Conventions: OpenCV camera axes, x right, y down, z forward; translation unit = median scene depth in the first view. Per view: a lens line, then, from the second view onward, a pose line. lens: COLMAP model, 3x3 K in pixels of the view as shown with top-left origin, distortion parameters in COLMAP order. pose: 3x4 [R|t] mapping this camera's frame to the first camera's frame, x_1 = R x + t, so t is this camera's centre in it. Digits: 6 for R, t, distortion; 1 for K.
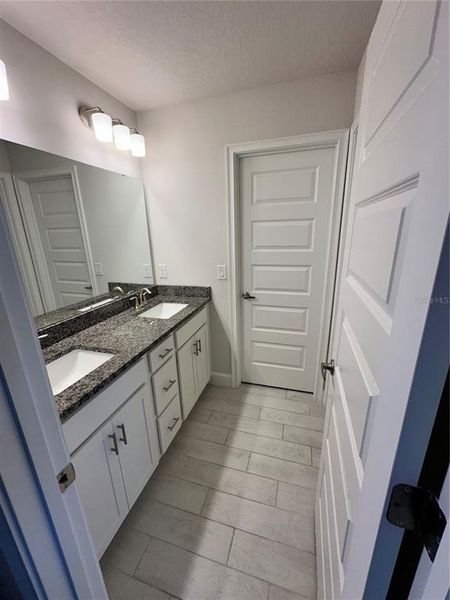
lens RADIAL K [[239.6, 0, 226.7], [0, 239.6, 298.6], [0, 0, 1]] dist [-0.002532, -0.000033]
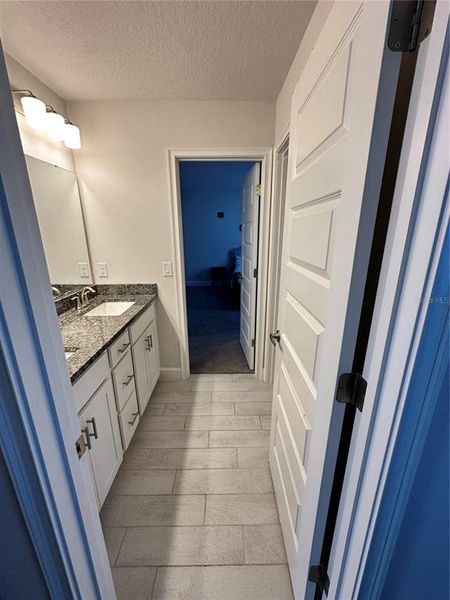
lens RADIAL K [[239.6, 0, 226.7], [0, 239.6, 298.6], [0, 0, 1]] dist [-0.002532, -0.000033]
pose [[0.953046, -0.060610, 0.296699, -0.107386], [0.063598, 0.997975, -0.000420, 0.041465], [-0.296072, 0.019270, 0.954971, -0.077687]]
